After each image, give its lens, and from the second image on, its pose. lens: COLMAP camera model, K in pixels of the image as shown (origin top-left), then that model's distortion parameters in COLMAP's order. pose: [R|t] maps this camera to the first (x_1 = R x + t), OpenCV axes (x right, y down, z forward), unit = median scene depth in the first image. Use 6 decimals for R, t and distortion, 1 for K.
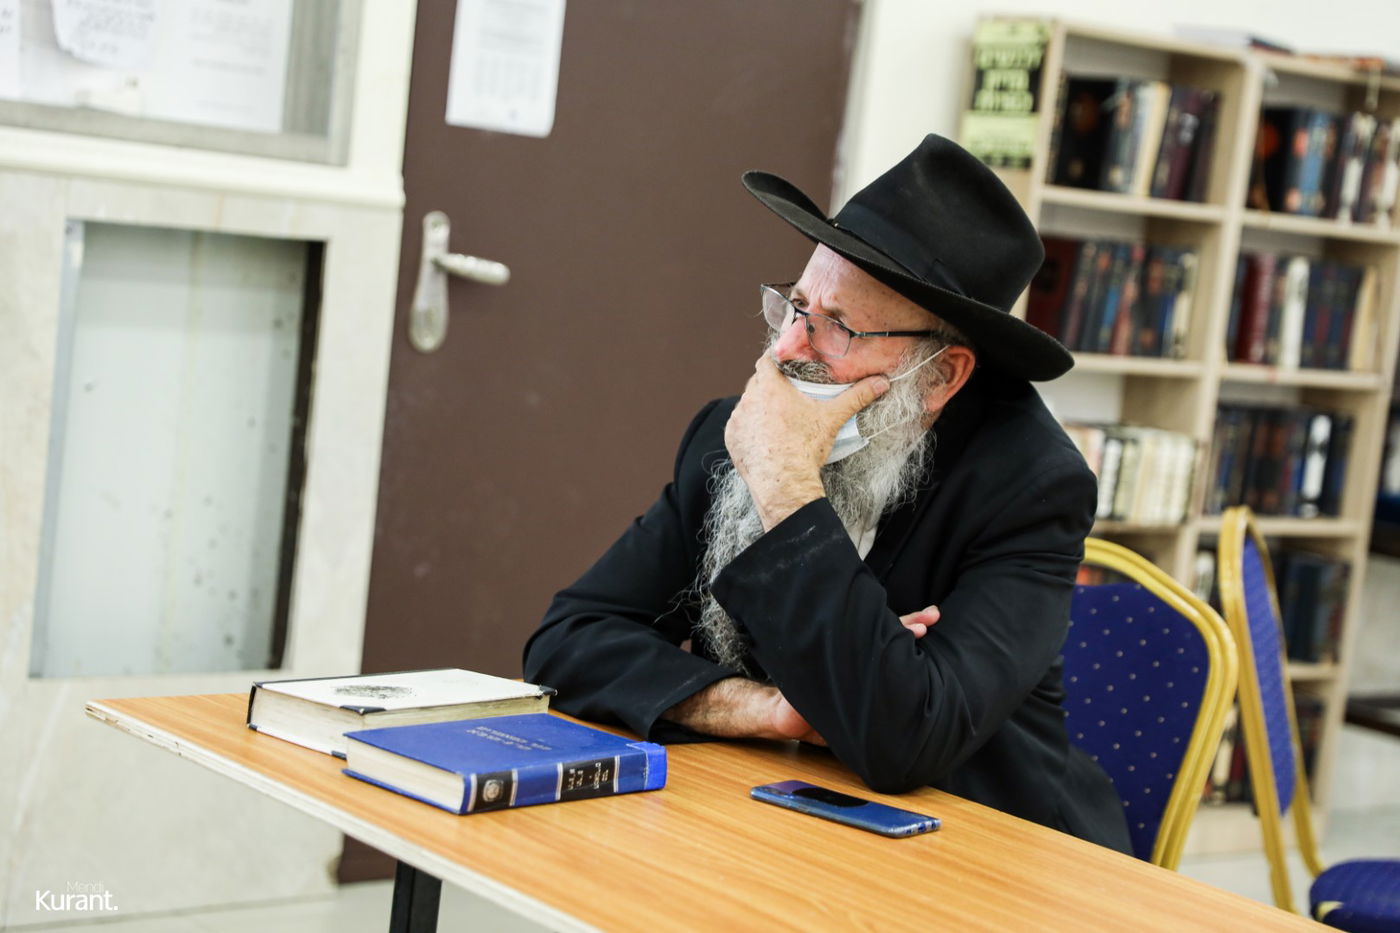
lens RADIAL K [[2789.2, 0, 700.0], [0, 2789.2, 466.5], [0, 0, 1]] dist [0.222434, -0.132615]
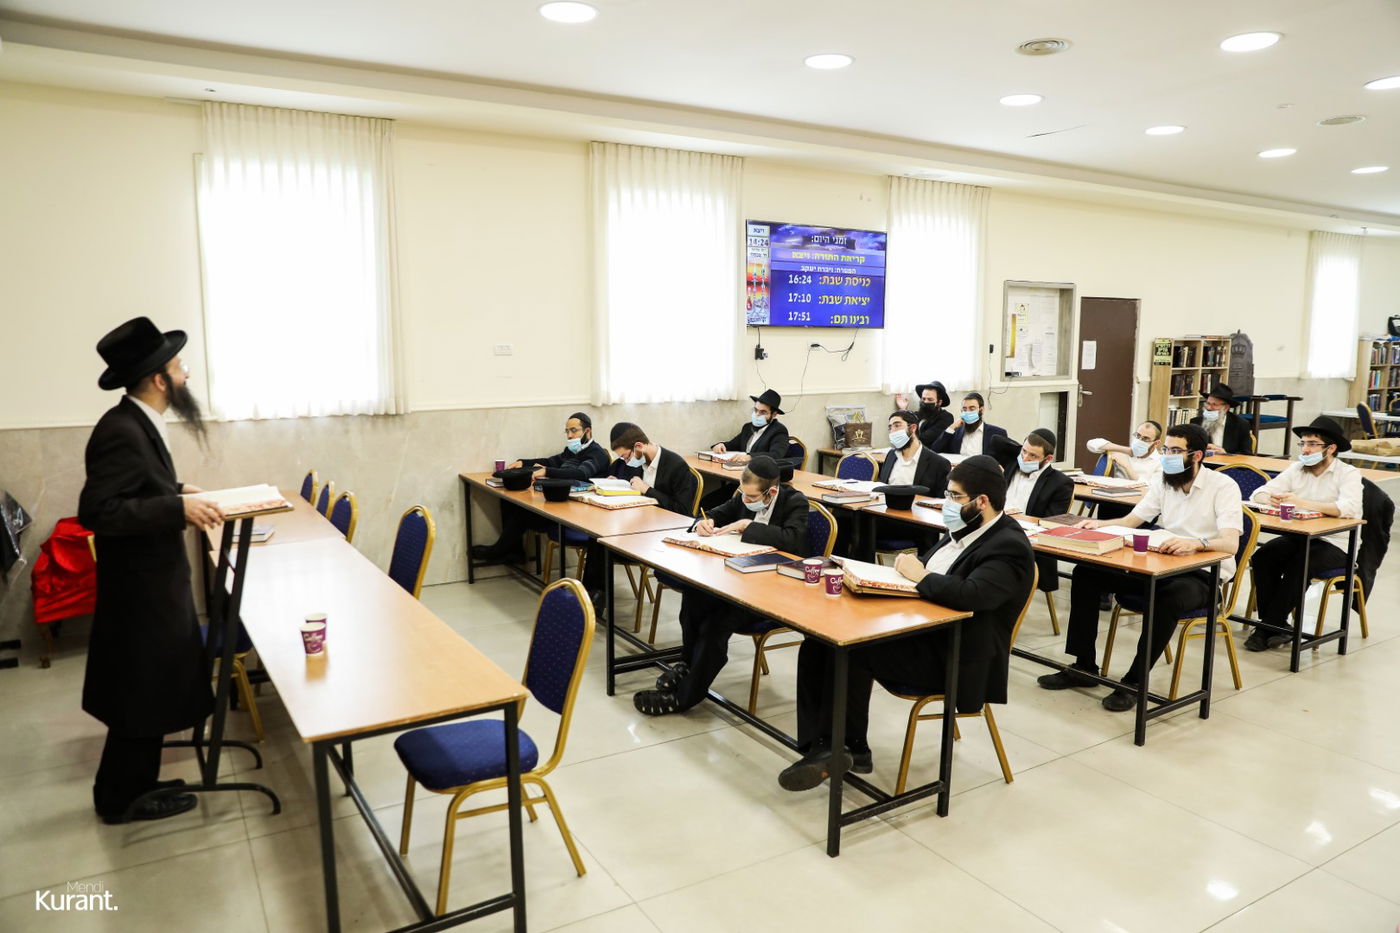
lens RADIAL K [[968.5, 0, 700.0], [0, 968.5, 466.5], [0, 0, 1]] dist [-0.090876, 0.070496]
pose [[0.984466, -0.091305, -0.149967, -0.521205], [0.095912, 0.995106, 0.023763, -0.035838], [0.147064, -0.037777, 0.988405, -1.001252]]
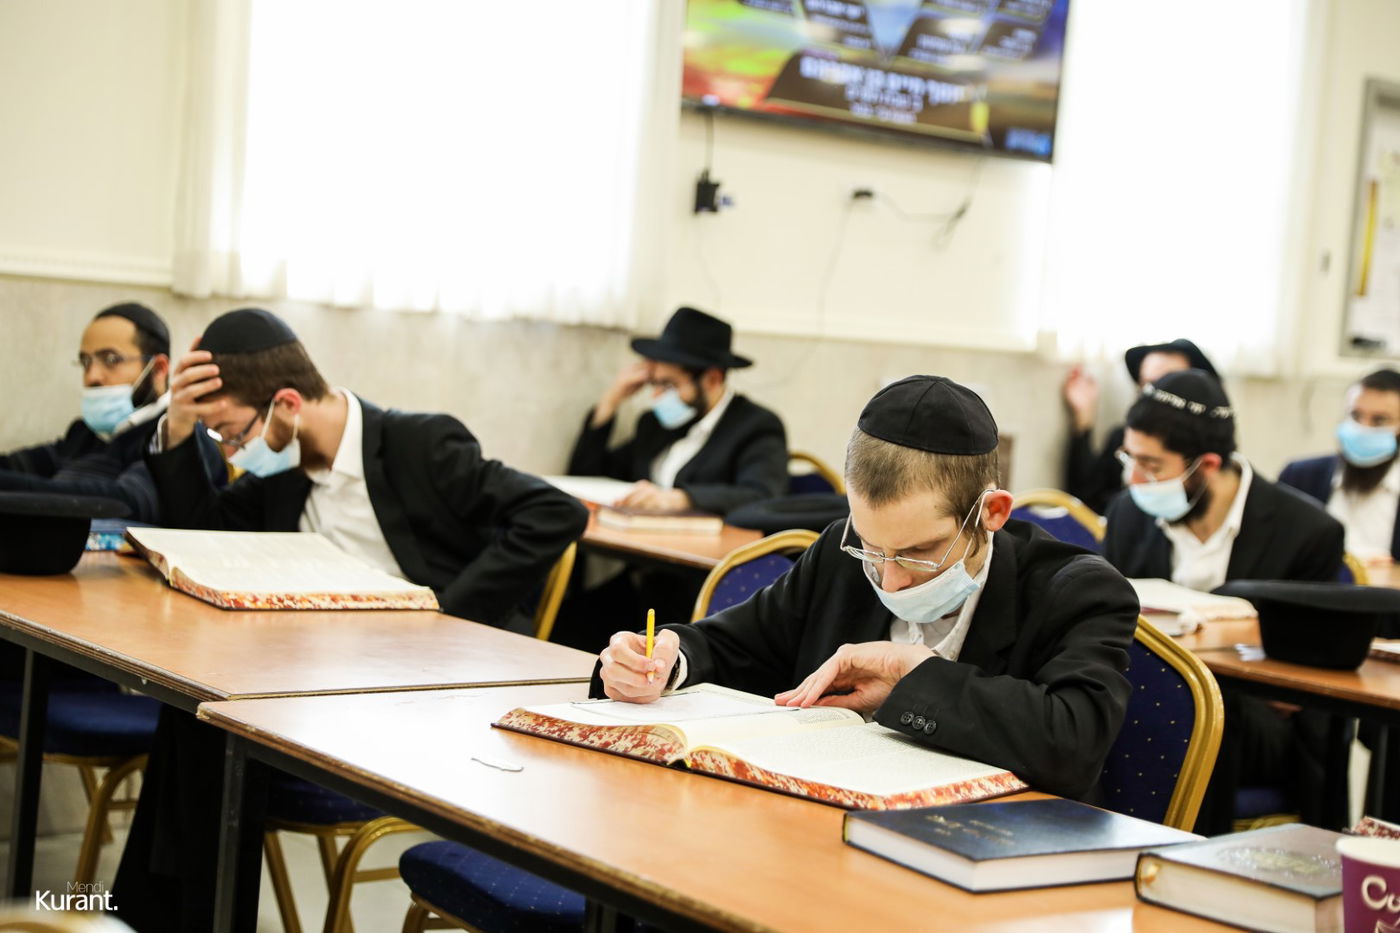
lens RADIAL K [[2162.6, 0, 700.0], [0, 2162.6, 466.5], [0, 0, 1]] dist [0.146830, 0.018011]
pose [[0.999365, -0.035539, -0.002696, -0.634817], [0.035412, 0.998659, -0.037772, 0.008981], [0.004034, 0.037652, 0.999283, -0.630925]]
